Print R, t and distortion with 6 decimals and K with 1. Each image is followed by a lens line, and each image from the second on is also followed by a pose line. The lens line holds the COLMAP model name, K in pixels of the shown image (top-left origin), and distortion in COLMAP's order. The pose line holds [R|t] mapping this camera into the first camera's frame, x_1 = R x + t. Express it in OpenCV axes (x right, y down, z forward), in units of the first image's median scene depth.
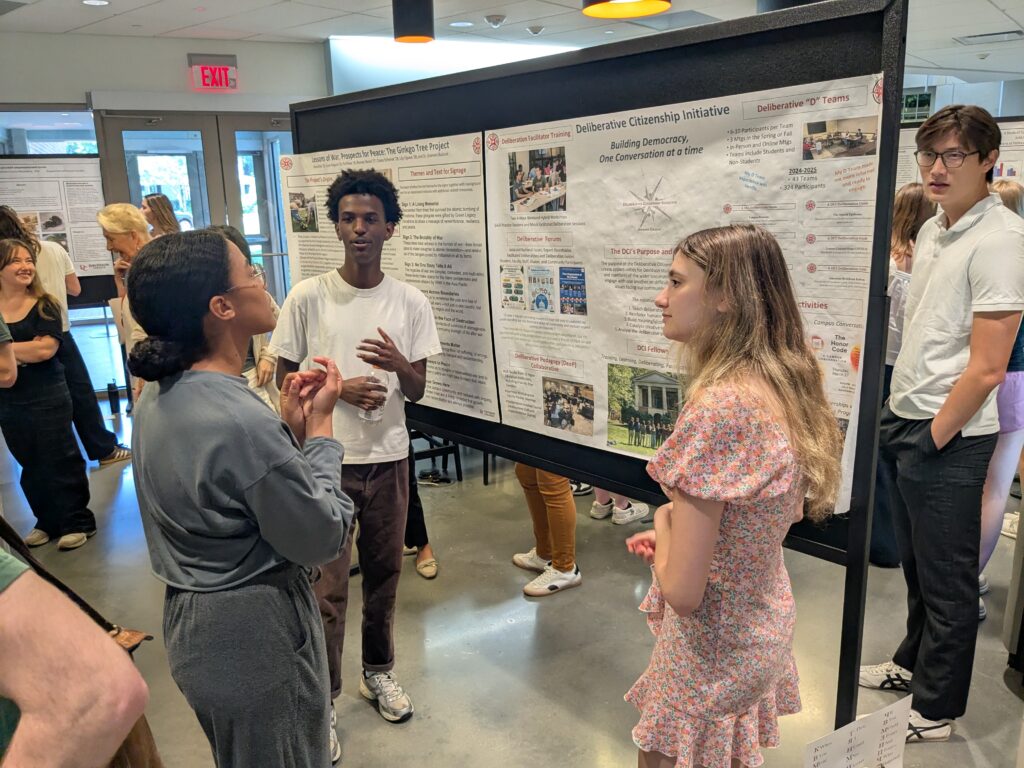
lens RADIAL K [[804.2, 0, 507.7], [0, 804.2, 398.8], [0, 0, 1]] dist [0.051079, -0.092928]
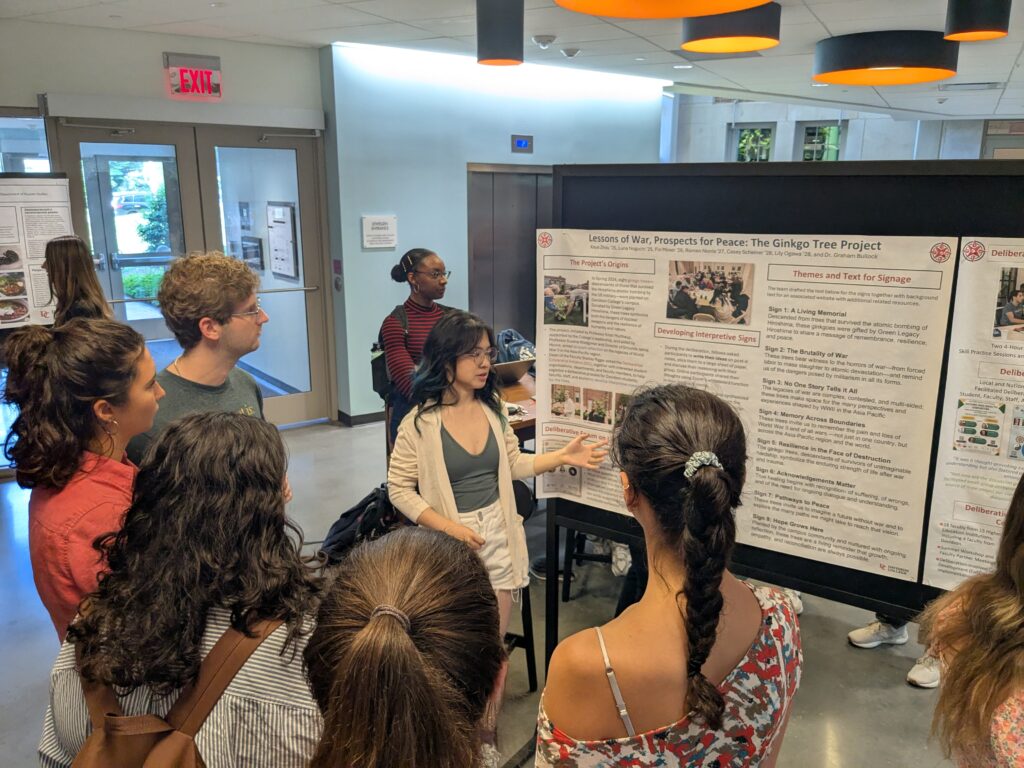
lens RADIAL K [[804.2, 0, 532.1], [0, 804.2, 405.3], [0, 0, 1]] dist [0.051079, -0.092928]
pose [[0.976746, -0.026917, 0.212705, -0.618951], [0.025315, 0.999627, 0.010253, -0.185324], [-0.212902, -0.004630, 0.977063, 0.311717]]
